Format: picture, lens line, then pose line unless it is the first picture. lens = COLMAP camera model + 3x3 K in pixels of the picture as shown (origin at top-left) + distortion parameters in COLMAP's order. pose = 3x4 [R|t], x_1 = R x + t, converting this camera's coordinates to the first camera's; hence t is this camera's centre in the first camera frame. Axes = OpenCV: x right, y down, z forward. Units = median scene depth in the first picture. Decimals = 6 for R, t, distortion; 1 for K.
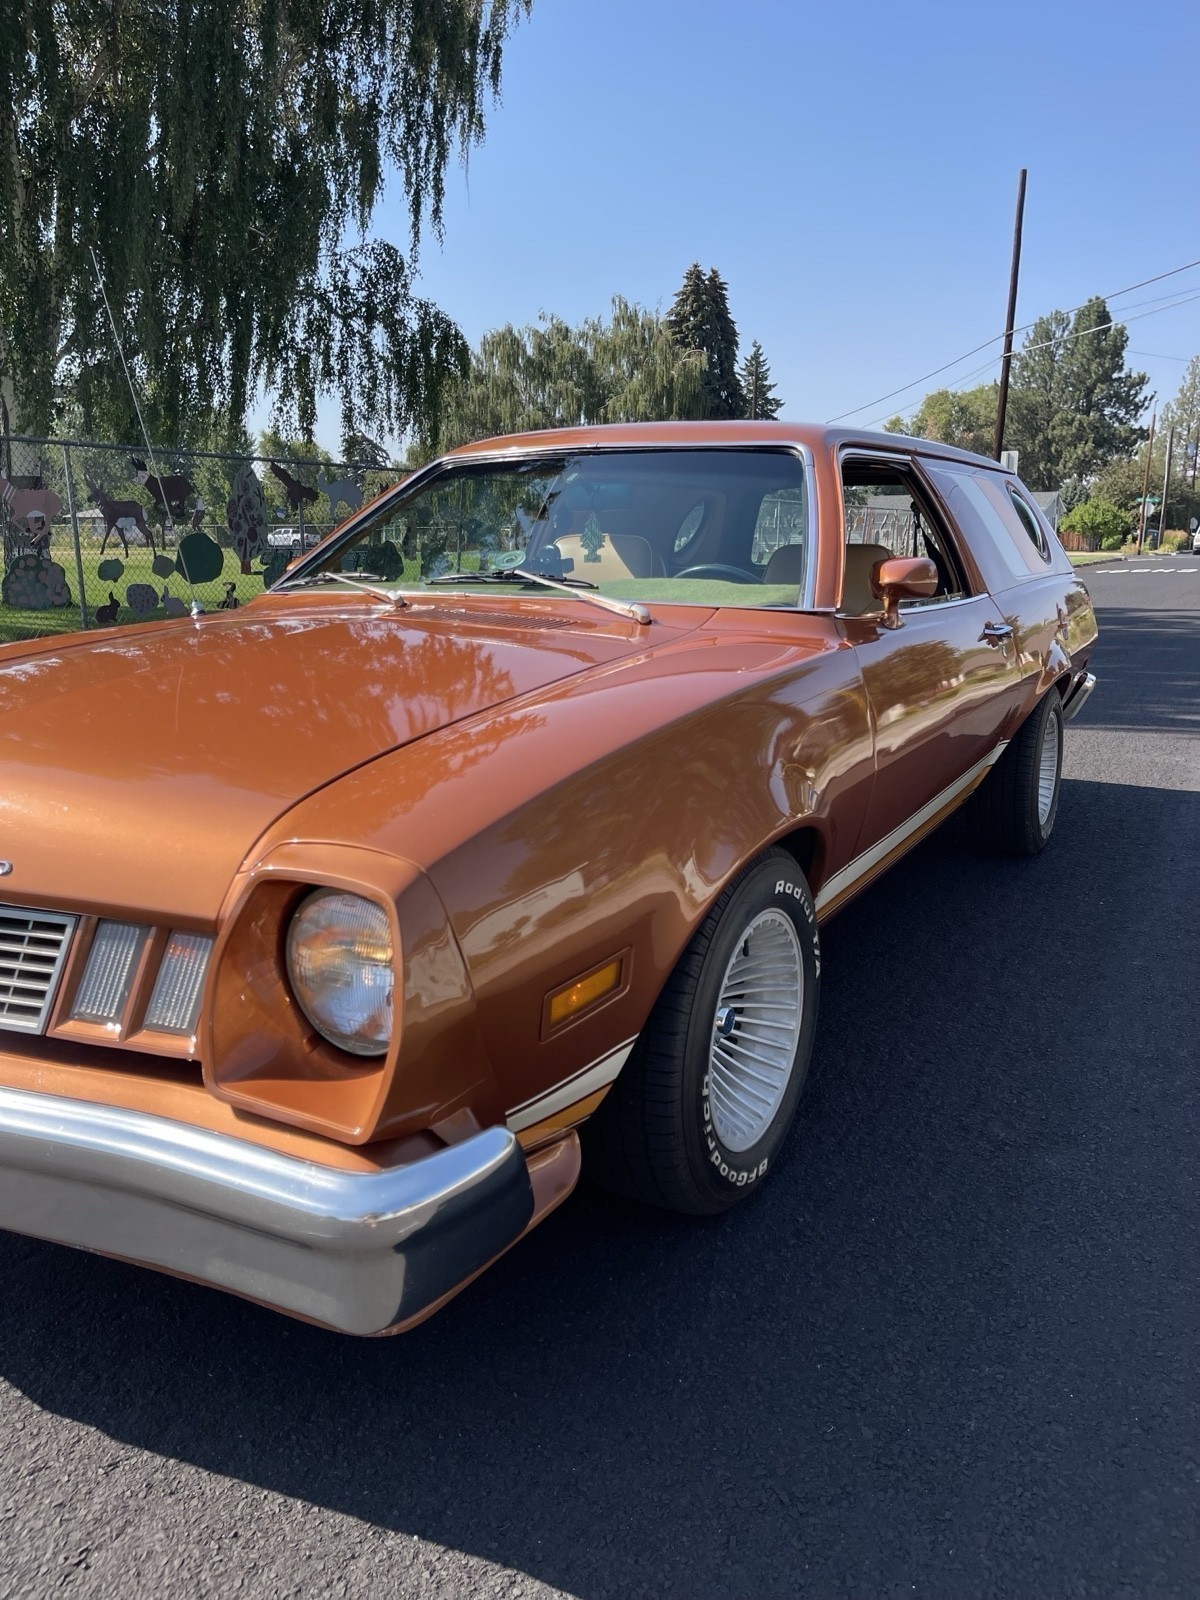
lens RADIAL K [[1190.6, 0, 600.0], [0, 1190.6, 800.0], [0, 0, 1]] dist [0.055271, -0.060962]
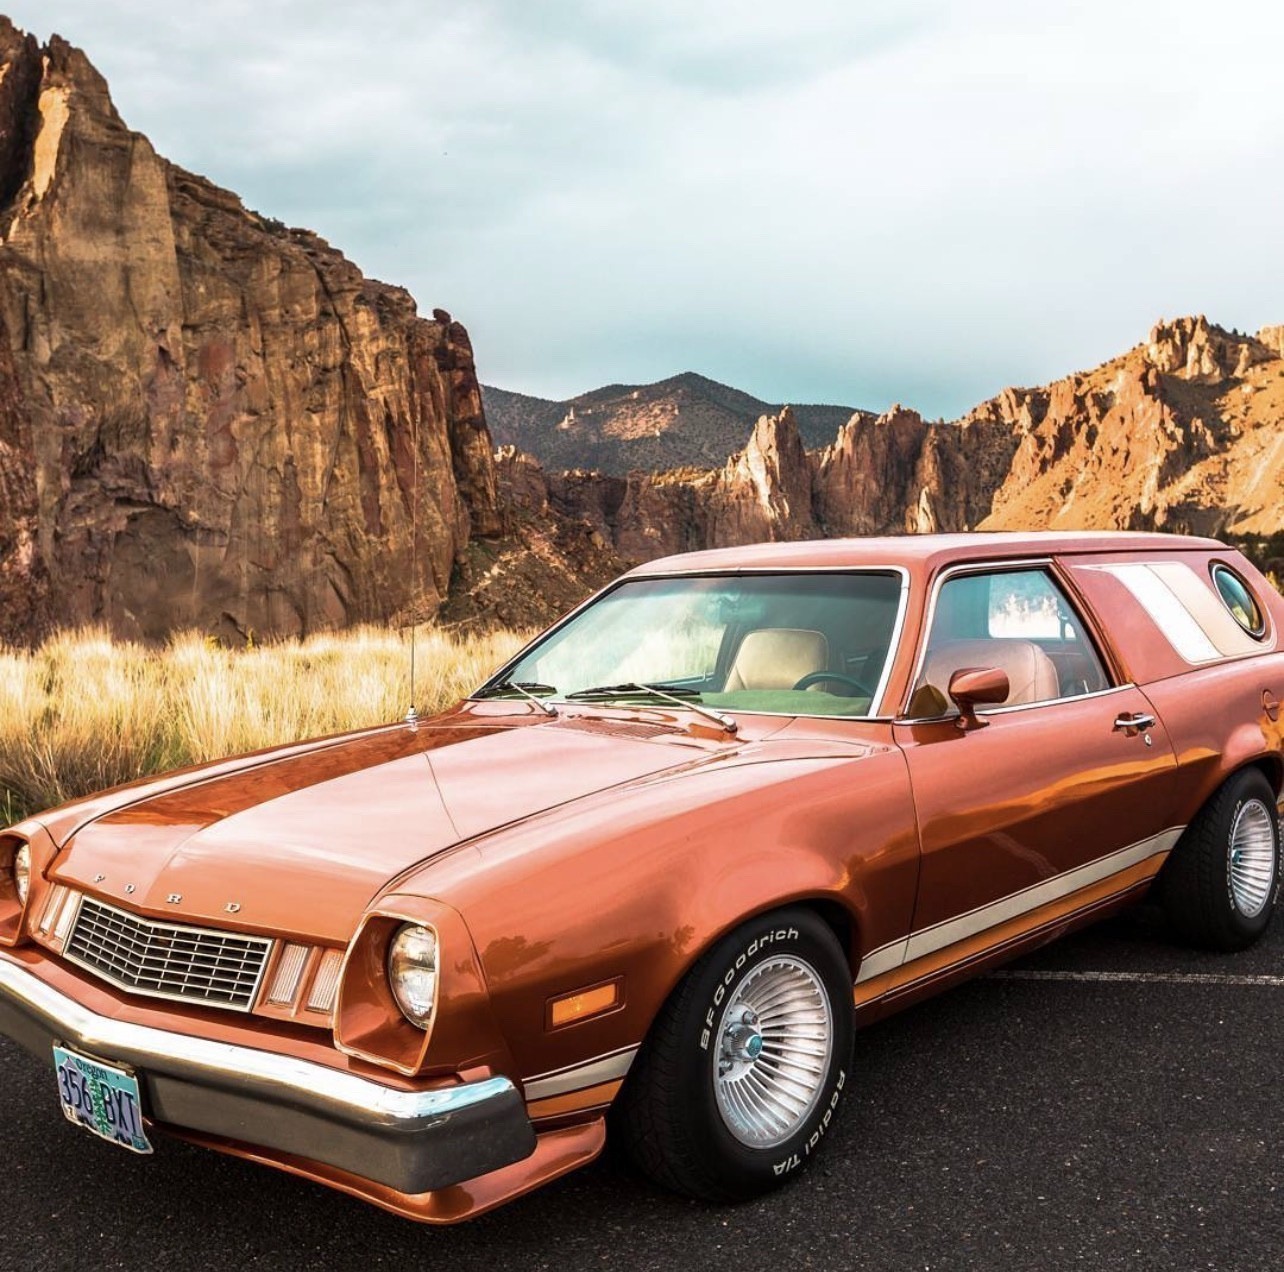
lens RADIAL K [[1482.6, 0, 642.0], [0, 1482.6, 636.0], [0, 0, 1]] dist [-0.006419, -0.019818]
pose [[0.973106, -0.020175, -0.229473, 0.502592], [-0.018089, 0.986389, -0.163432, 0.011385], [0.229647, 0.163188, 0.959496, -0.845252]]
